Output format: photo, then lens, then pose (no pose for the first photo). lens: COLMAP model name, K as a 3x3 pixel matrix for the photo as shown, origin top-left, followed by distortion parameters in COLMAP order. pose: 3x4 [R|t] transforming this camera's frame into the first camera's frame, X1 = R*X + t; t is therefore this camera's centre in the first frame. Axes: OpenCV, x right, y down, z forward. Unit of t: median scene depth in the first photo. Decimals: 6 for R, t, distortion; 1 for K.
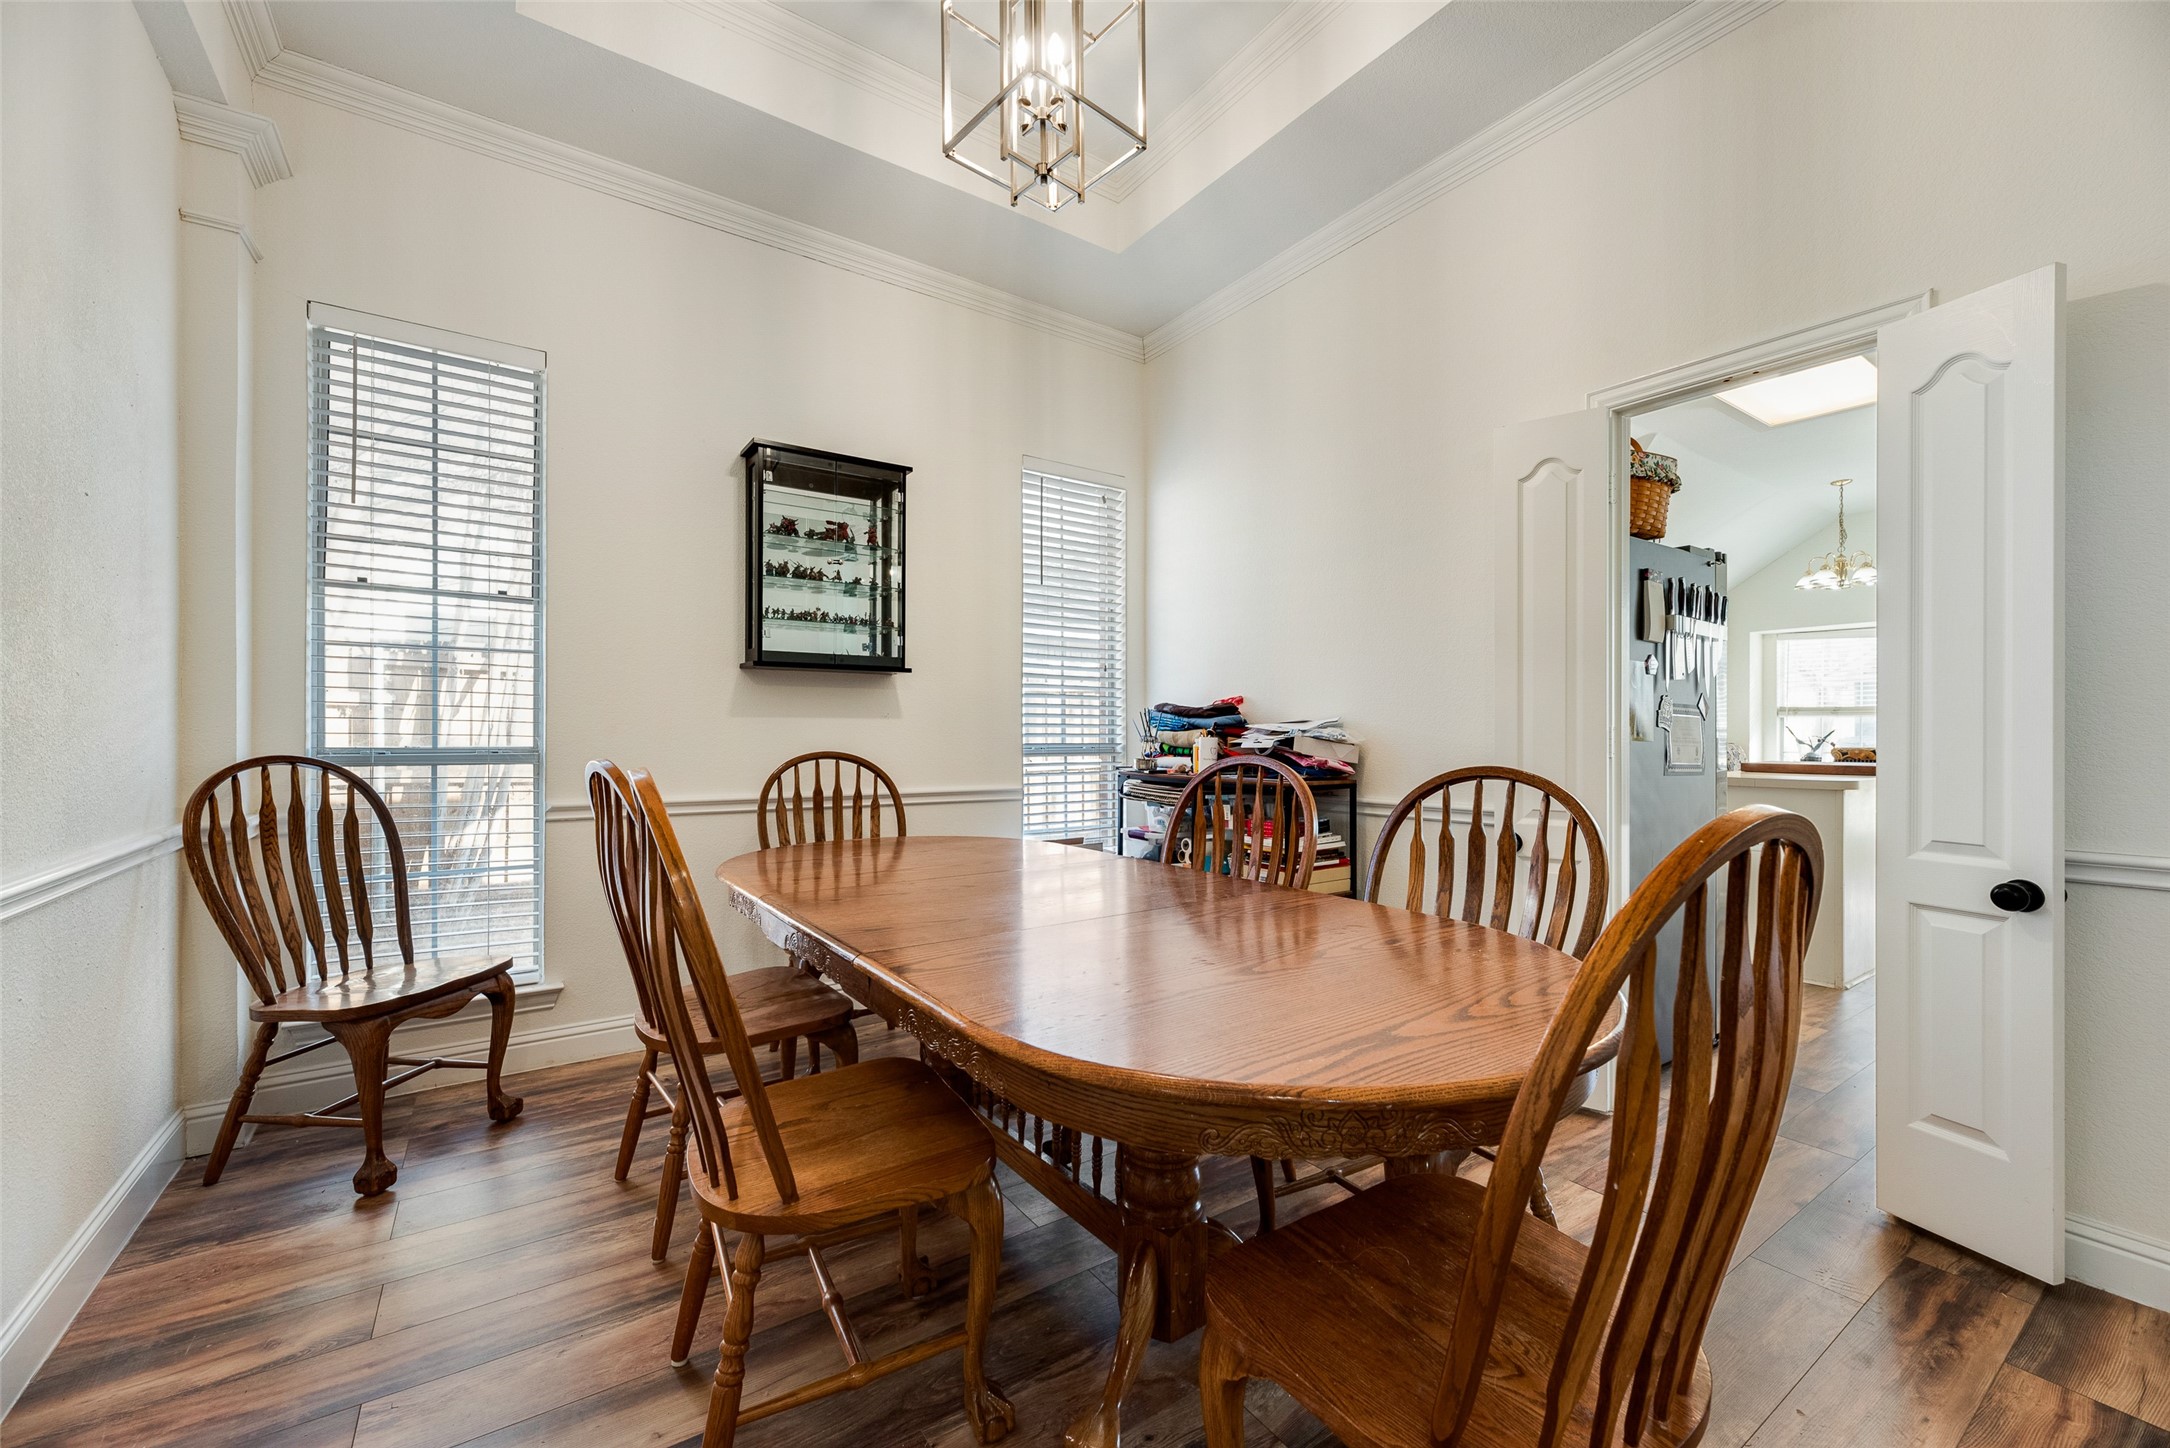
lens RADIAL K [[873.6, 0, 1079.3], [0, 873.6, 735.5], [0, 0, 1]] dist [0.001189, 0.000151]
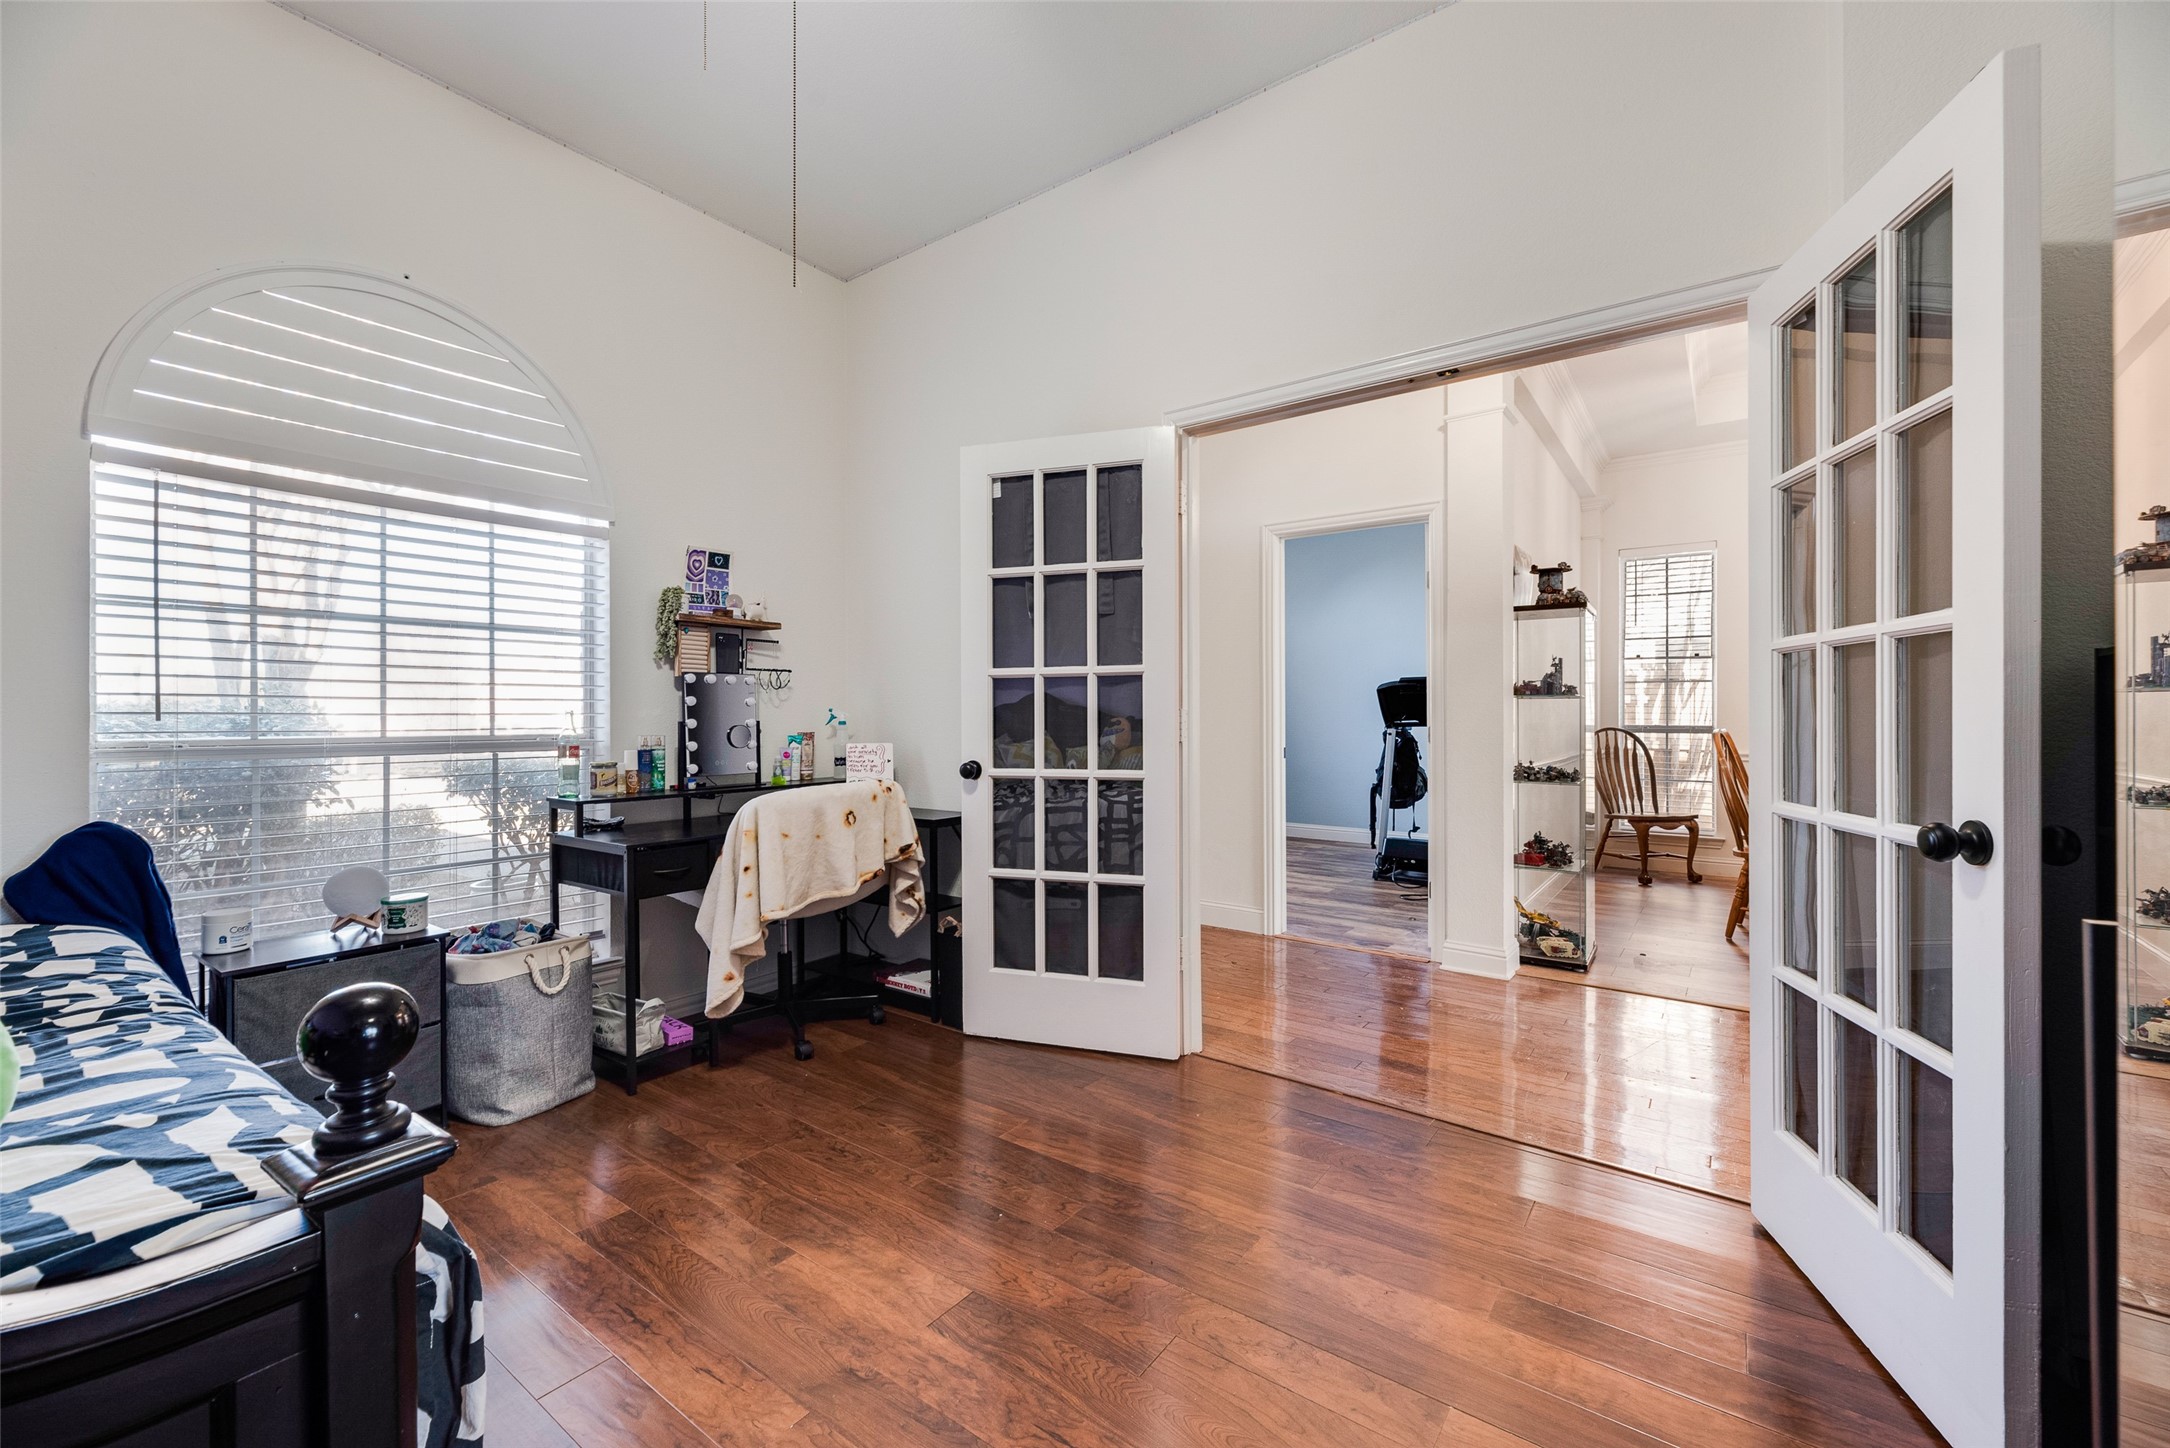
lens RADIAL K [[873.6, 0, 1086.0], [0, 873.6, 718.8], [0, 0, 1]] dist [0.001189, 0.000151]
pose [[0.330444, -0.000669, -0.943825, 1.025936], [0.000172, 1.000000, -0.000649, -0.001926], [0.943826, 0.000052, 0.330444, -1.330016]]
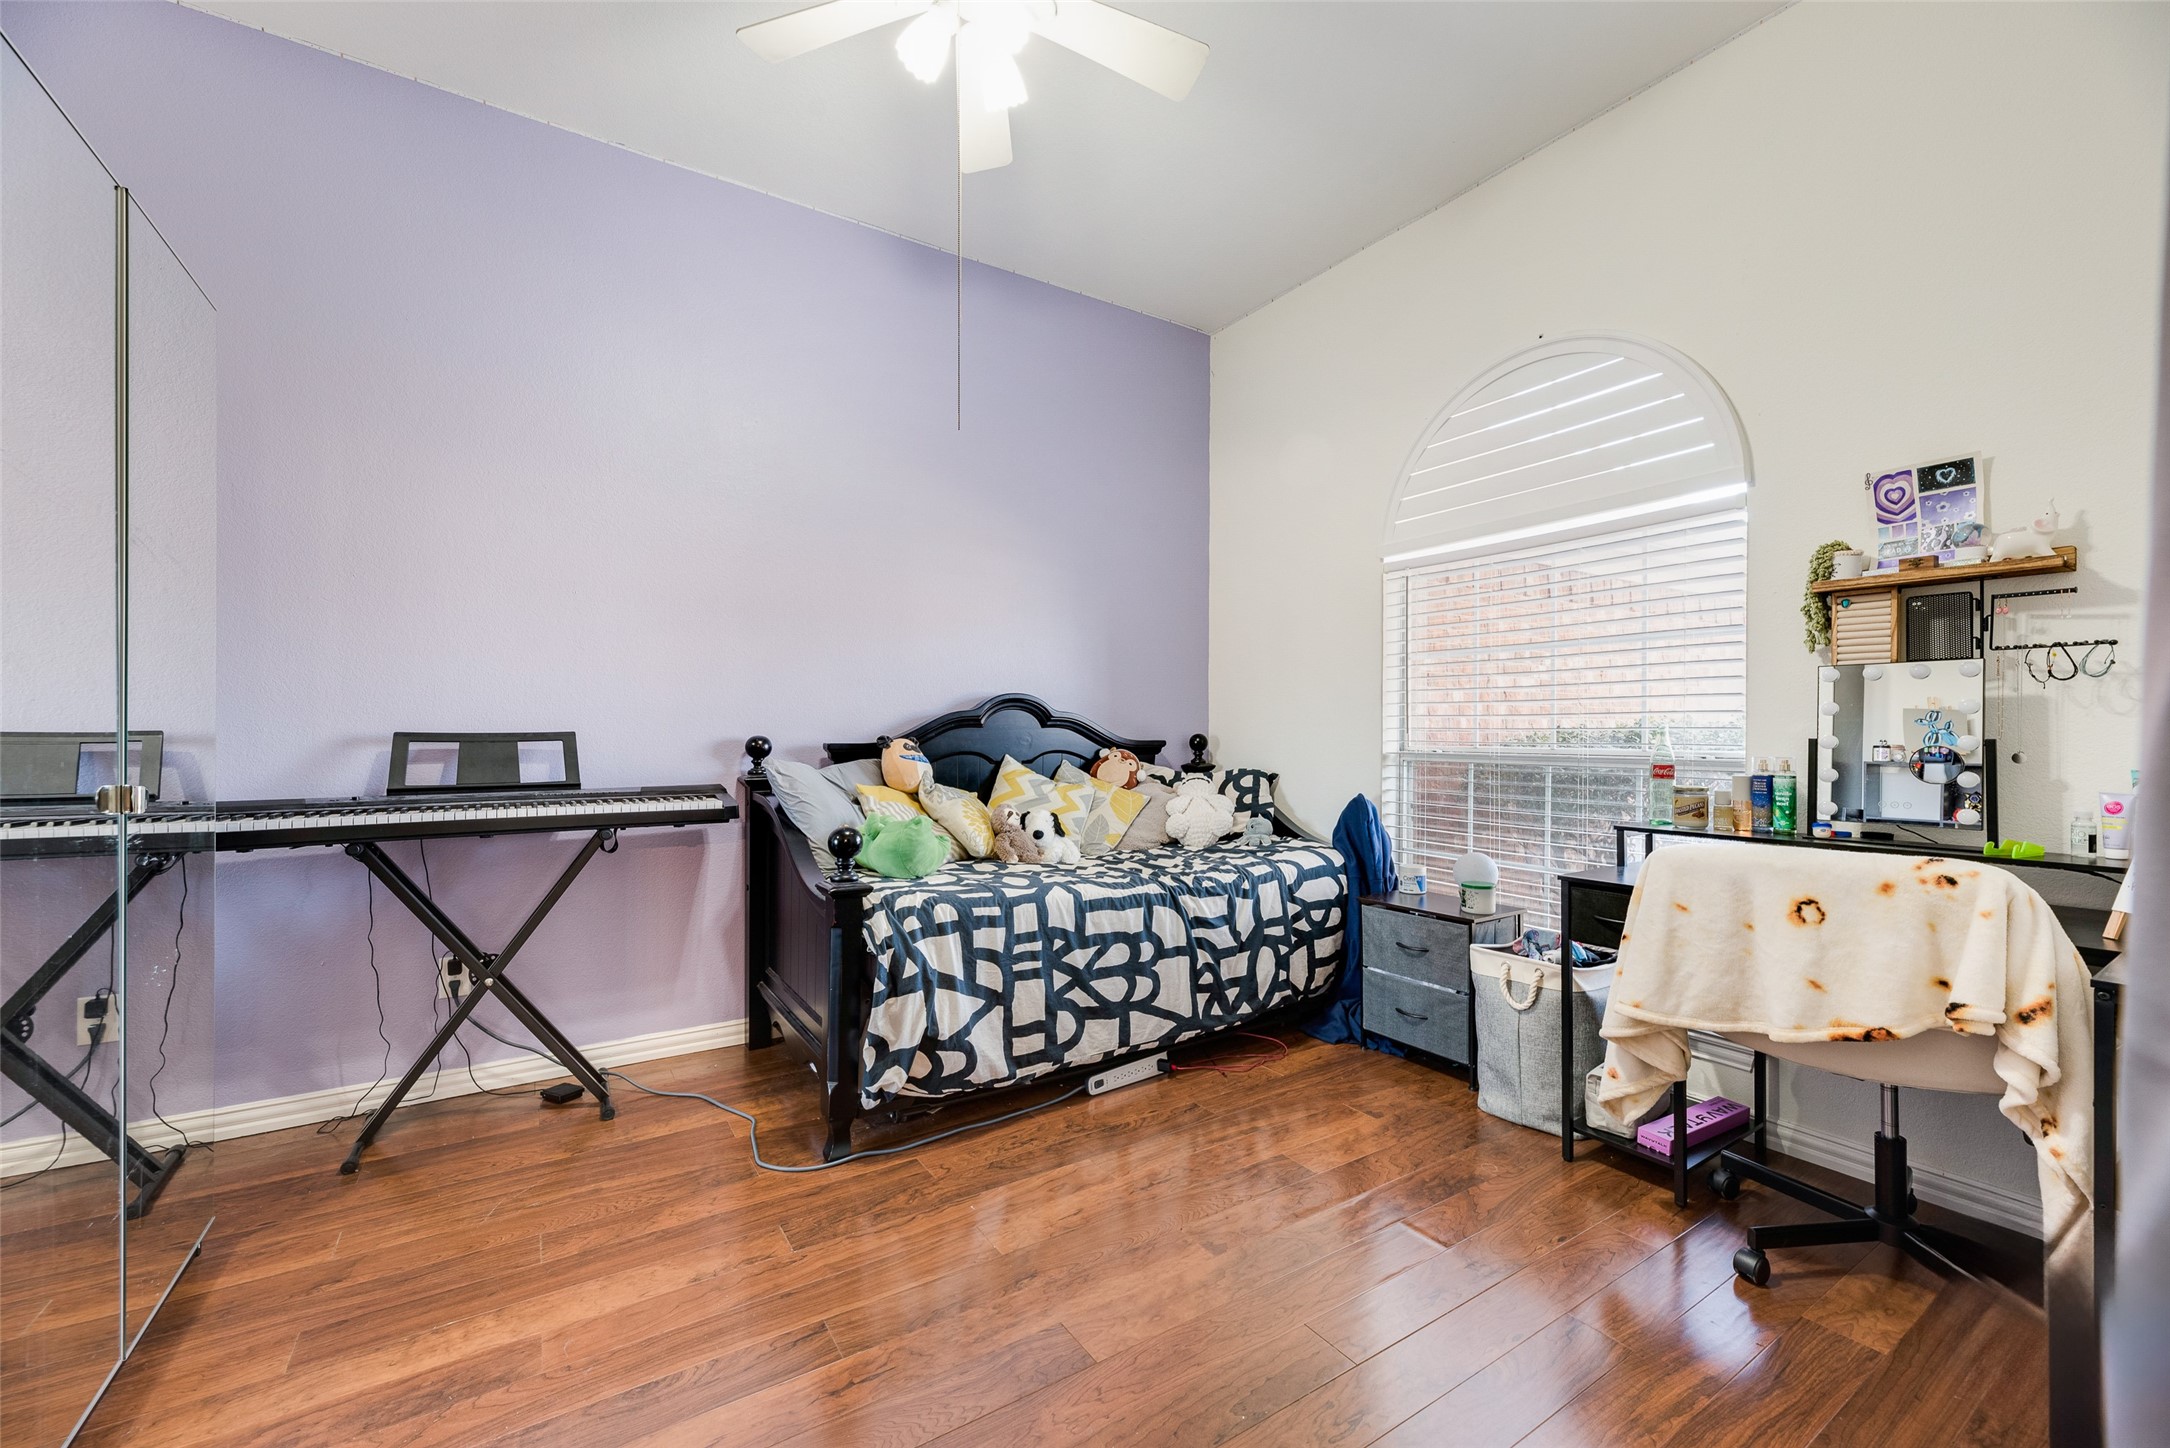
lens RADIAL K [[873.6, 0, 1090.9], [0, 873.6, 731.9], [0, 0, 1]] dist [0.001189, 0.000151]
pose [[-0.999667, -0.001352, 0.025786, -1.532454], [-0.001258, 0.999993, 0.003650, -0.022780], [-0.025791, 0.003616, -0.999661, 1.522366]]
